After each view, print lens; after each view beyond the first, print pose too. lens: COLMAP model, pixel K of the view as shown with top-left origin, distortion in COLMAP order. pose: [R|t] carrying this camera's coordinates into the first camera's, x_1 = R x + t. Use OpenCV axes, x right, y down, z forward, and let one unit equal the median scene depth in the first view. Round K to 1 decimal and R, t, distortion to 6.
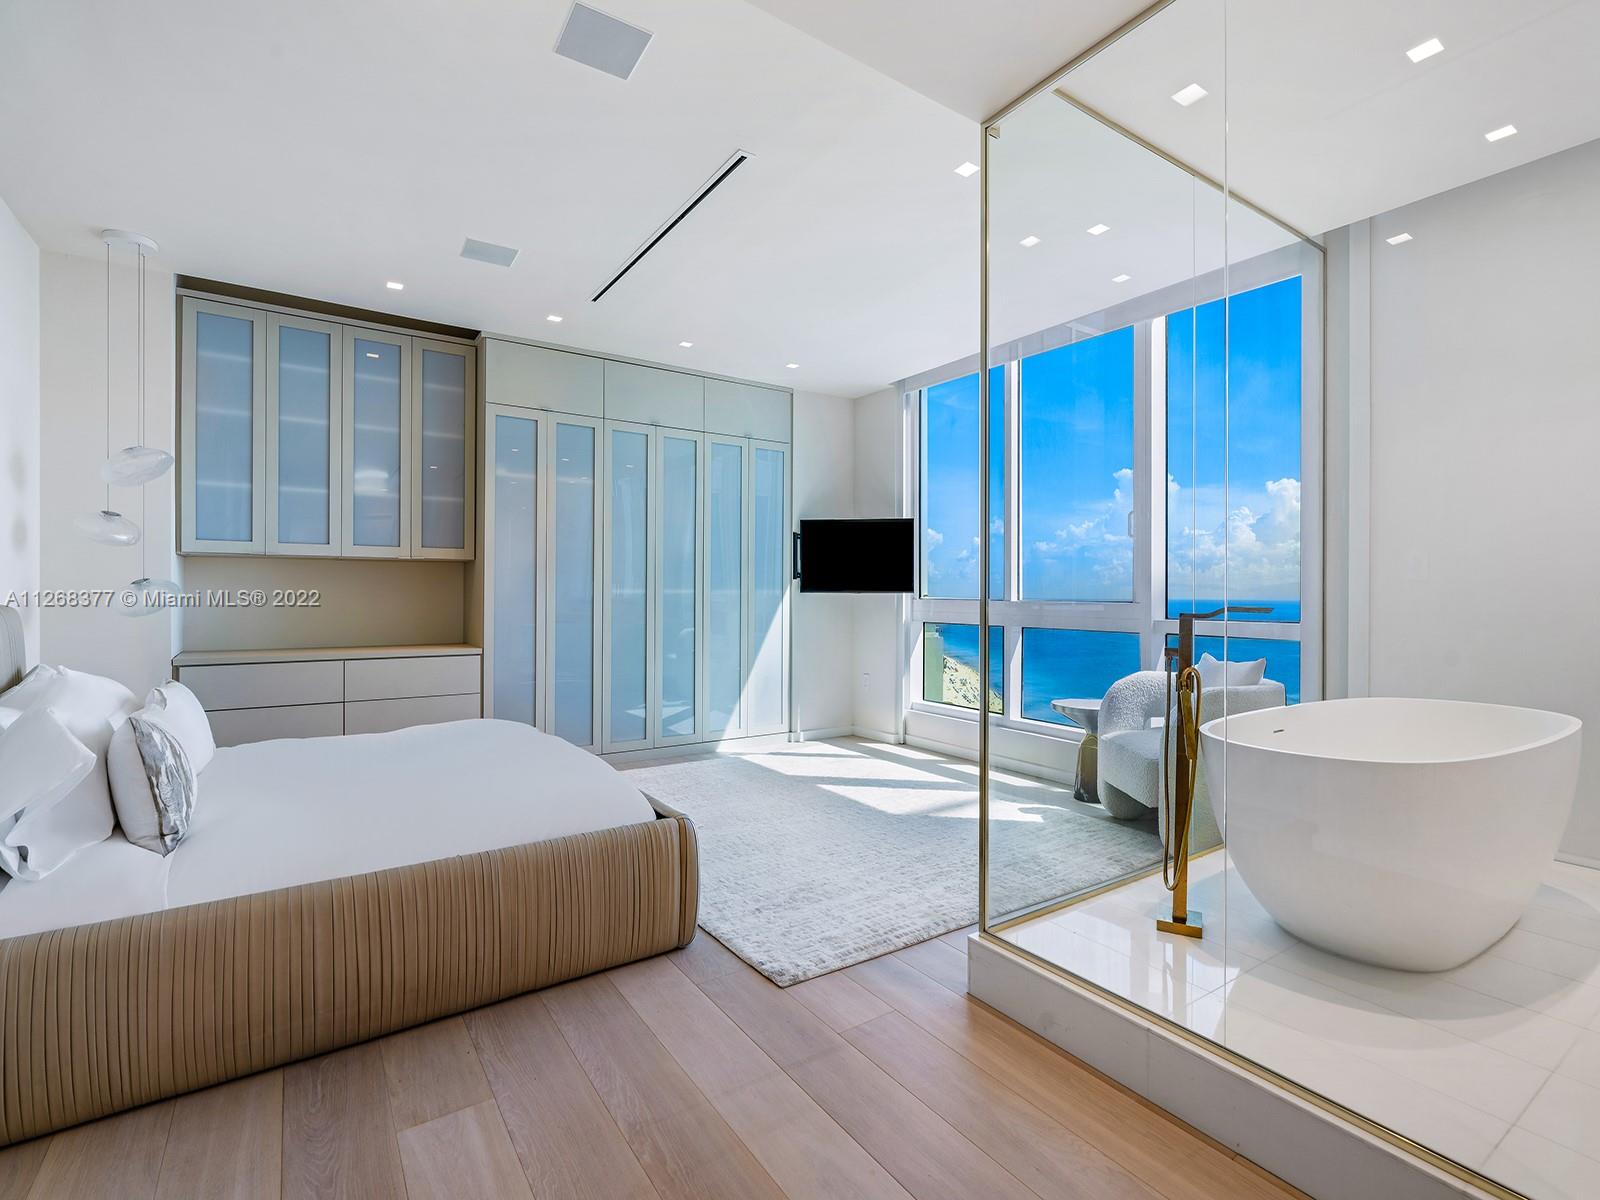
lens RADIAL K [[725.5, 0, 796.9], [0, 725.5, 598.1], [0, 0, 1]] dist [-0.005185, 0.000359]
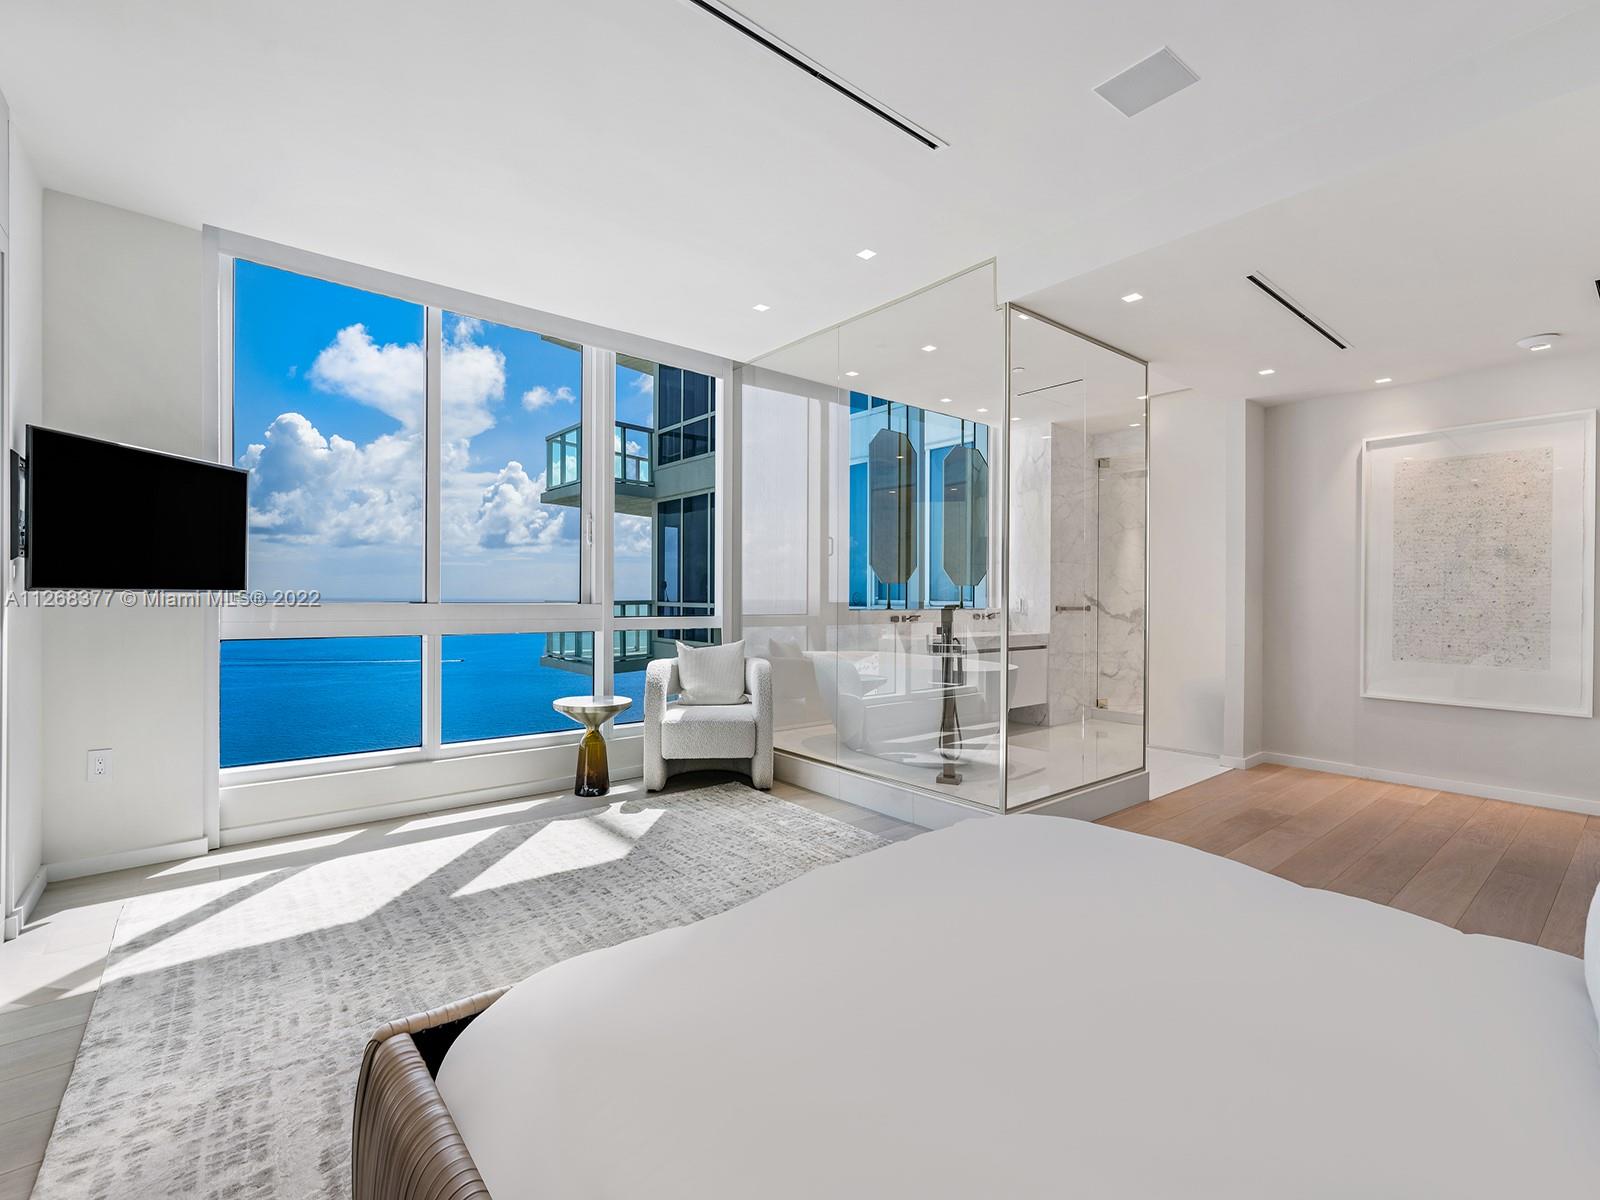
lens RADIAL K [[725.5, 0, 791.2], [0, 725.5, 598.6], [0, 0, 1]] dist [-0.005185, 0.000359]
pose [[-0.063564, -0.007279, 0.997951, -0.626359], [0.004571, 0.999961, 0.007585, -0.004910], [-0.997967, 0.005044, -0.063528, 0.766289]]
